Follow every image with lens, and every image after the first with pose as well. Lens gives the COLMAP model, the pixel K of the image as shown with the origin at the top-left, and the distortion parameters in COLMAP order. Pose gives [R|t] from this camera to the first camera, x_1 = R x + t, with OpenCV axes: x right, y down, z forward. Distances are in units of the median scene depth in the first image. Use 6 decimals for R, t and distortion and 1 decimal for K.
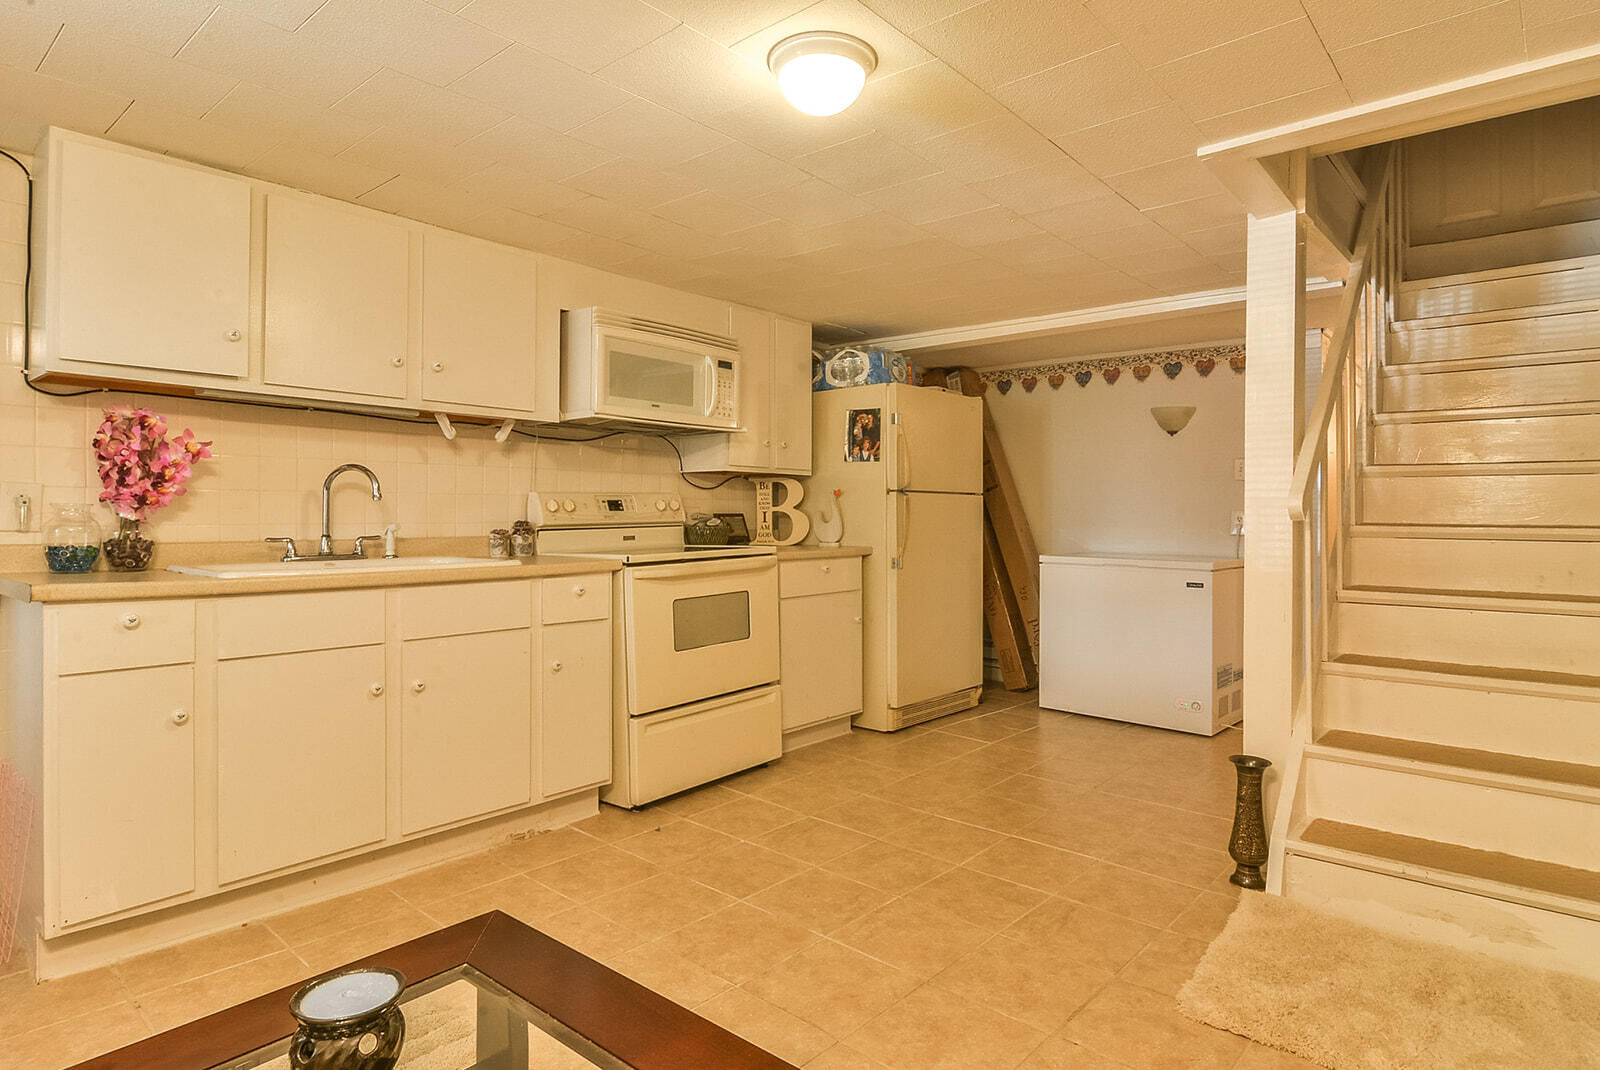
lens RADIAL K [[893.6, 0, 803.8], [0, 893.6, 508.0], [0, 0, 1]] dist [0.001519, -0.007763]
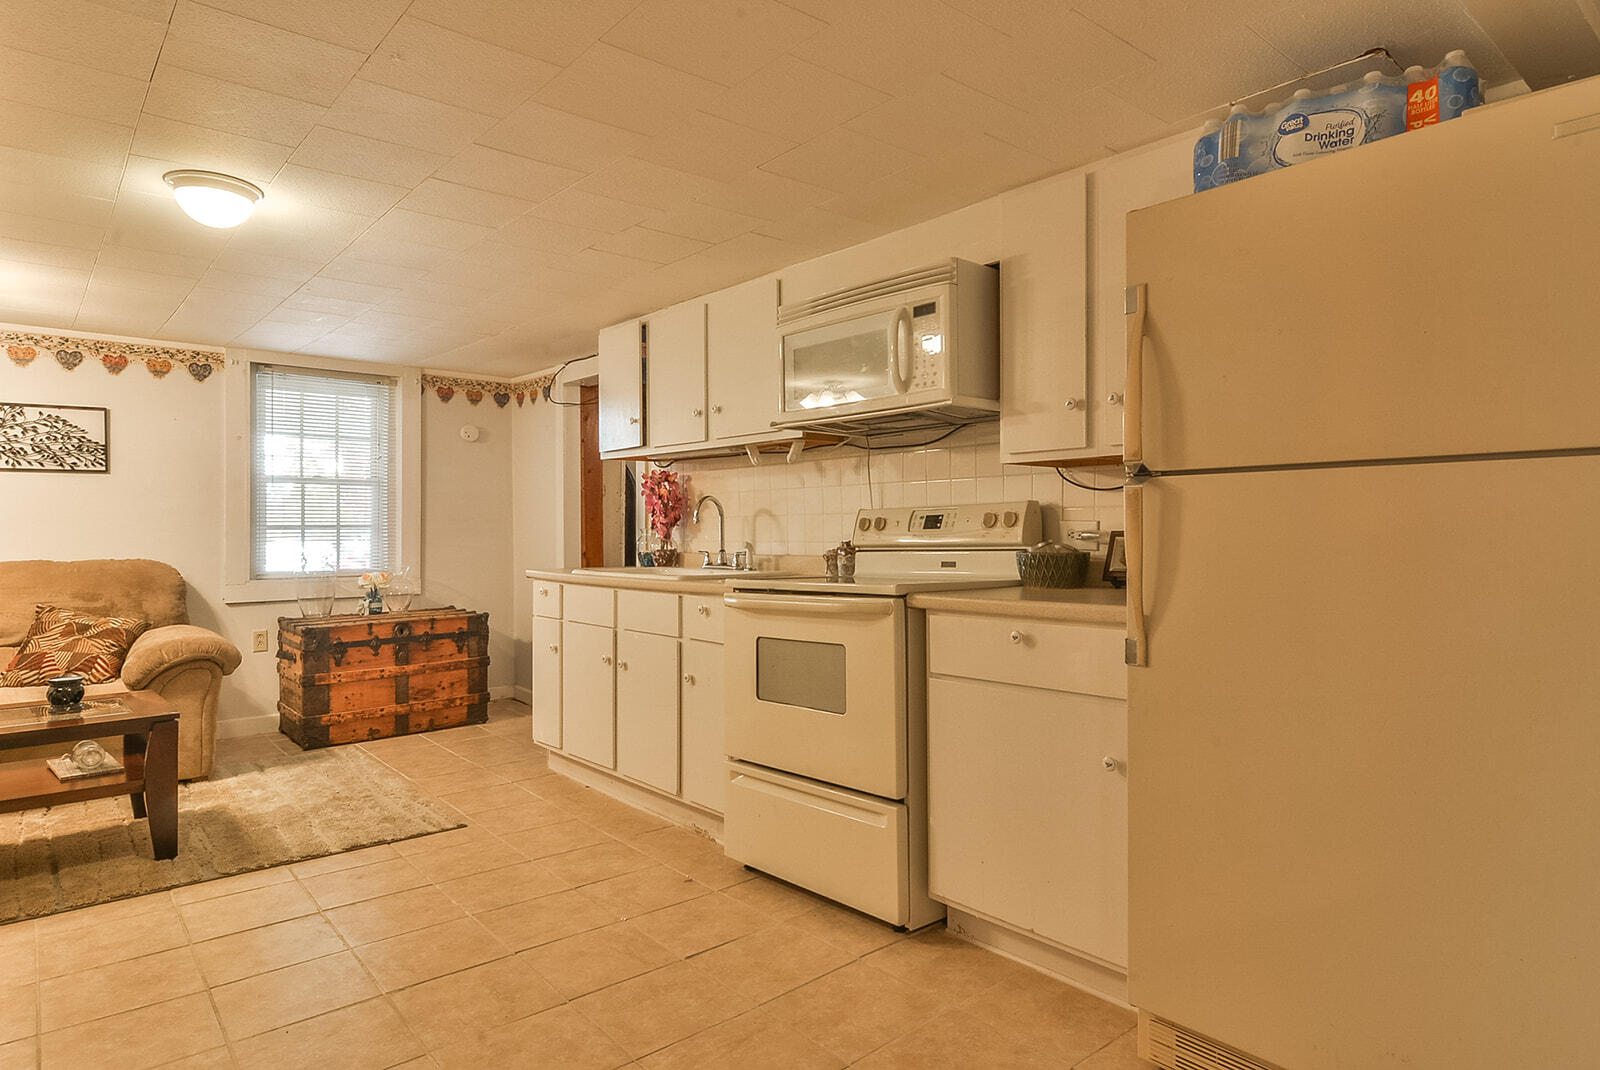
lens RADIAL K [[905.1, 0, 803.4], [0, 905.1, 527.2], [0, 0, 1]] dist [0.002021, -0.002740]
pose [[-0.134819, -0.007329, -0.990843, 0.682571], [0.012343, 0.999883, -0.009075, 0.008717], [0.990793, -0.013454, -0.134713, 1.149469]]
